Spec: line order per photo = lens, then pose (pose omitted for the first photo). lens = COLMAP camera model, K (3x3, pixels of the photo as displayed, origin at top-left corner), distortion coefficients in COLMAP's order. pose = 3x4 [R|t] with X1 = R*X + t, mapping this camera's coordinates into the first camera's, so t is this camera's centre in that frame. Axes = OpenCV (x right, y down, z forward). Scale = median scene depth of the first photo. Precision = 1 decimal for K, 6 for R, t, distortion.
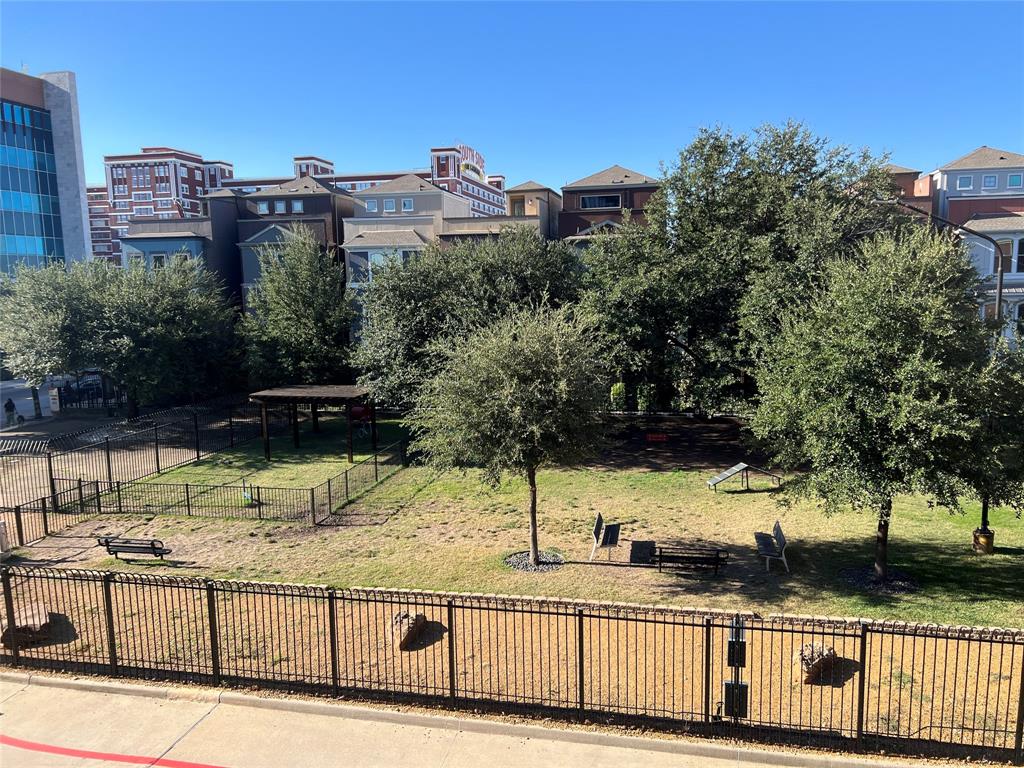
lens RADIAL K [[766.7, 0, 510.3], [0, 766.7, 390.5], [0, 0, 1]] dist [0.032754, -0.003331]
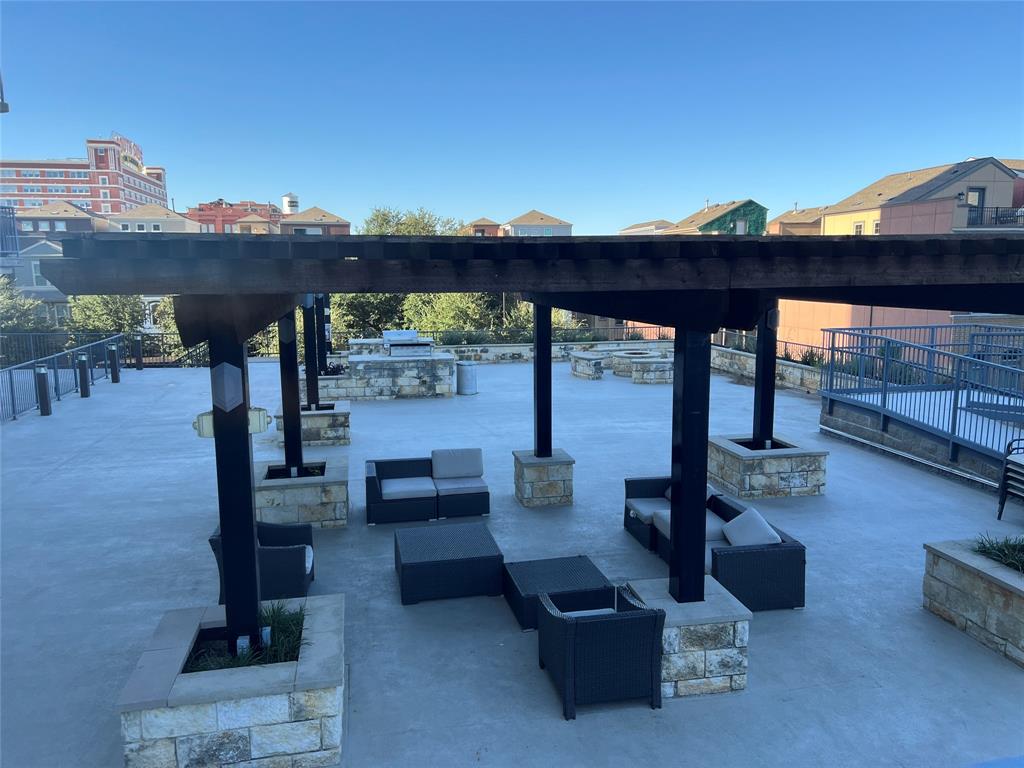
lens RADIAL K [[766.7, 0, 510.3], [0, 766.7, 390.5], [0, 0, 1]] dist [0.032754, -0.003331]
pose [[0.909159, -0.056284, 0.412628, -0.142951], [0.051463, 0.998415, 0.022796, 0.039867], [-0.413257, 0.000509, 0.910614, -0.465141]]
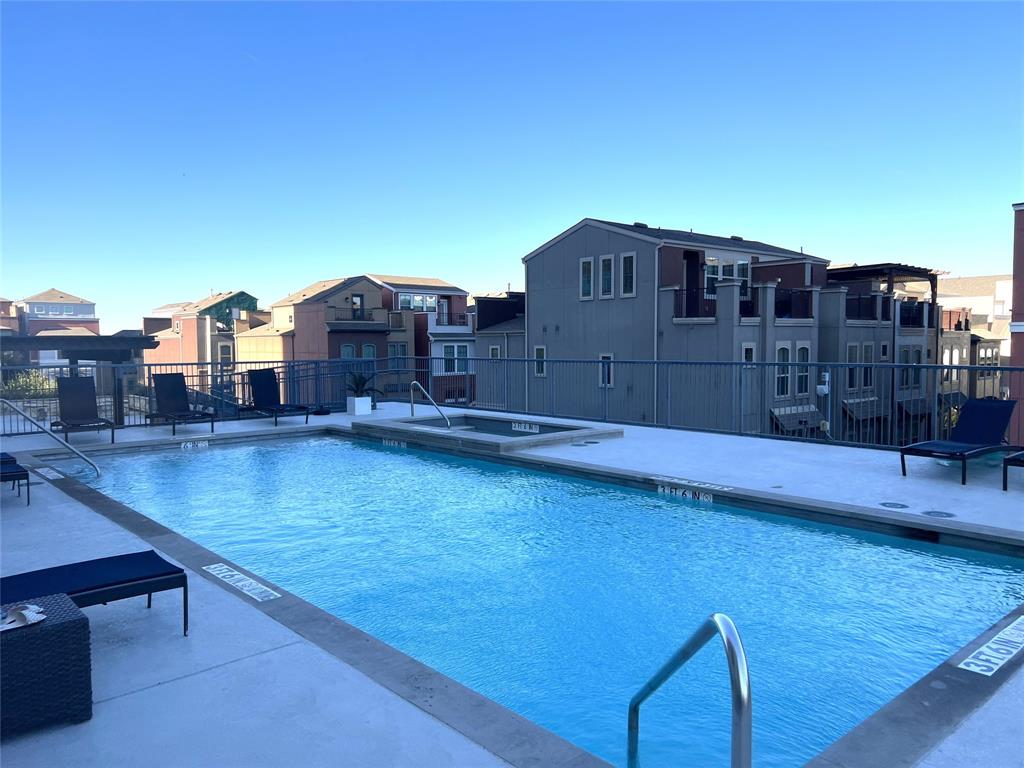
lens RADIAL K [[766.7, 0, 510.3], [0, 766.7, 390.5], [0, 0, 1]] dist [0.032754, -0.003331]
pose [[0.591248, -0.040364, 0.805479, -0.177367], [0.110119, 0.993433, -0.031049, 0.074480], [-0.798937, 0.107057, 0.591810, -0.732122]]
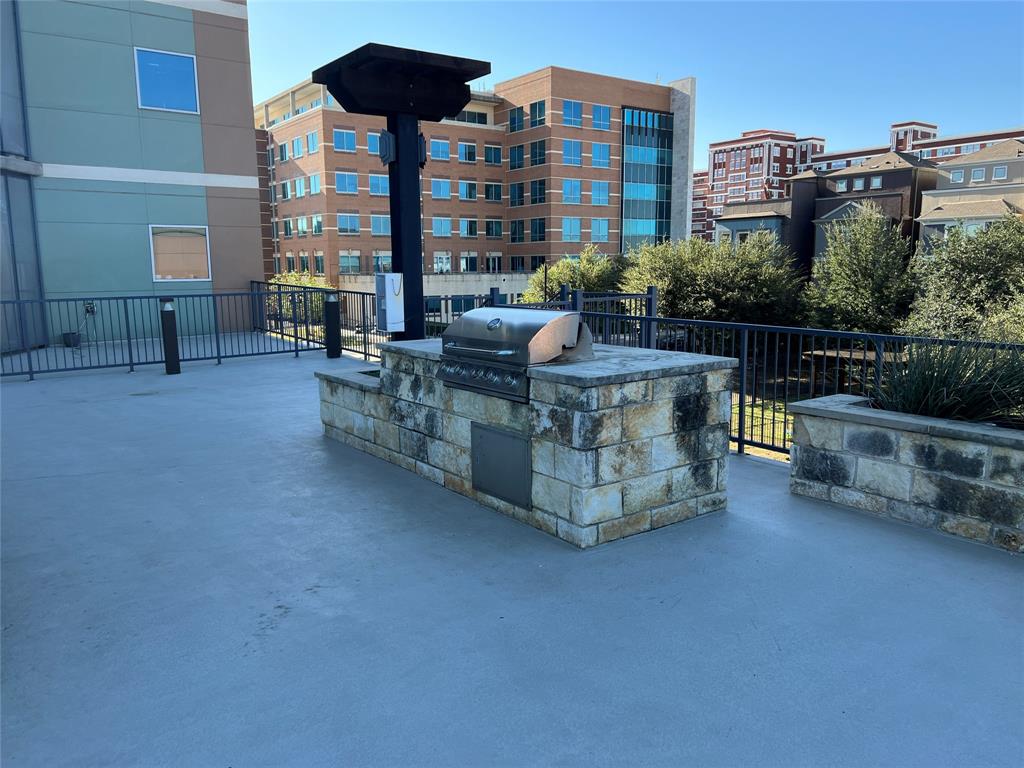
lens RADIAL K [[763.6, 0, 512.0], [0, 763.6, 384.0], [0, 0, 1]] dist [0.029606, -0.001108]
pose [[0.757339, 0.109688, -0.643744, 0.049568], [-0.093416, 0.993851, 0.059444, 0.015333], [0.646306, 0.015117, 0.762929, -0.103974]]
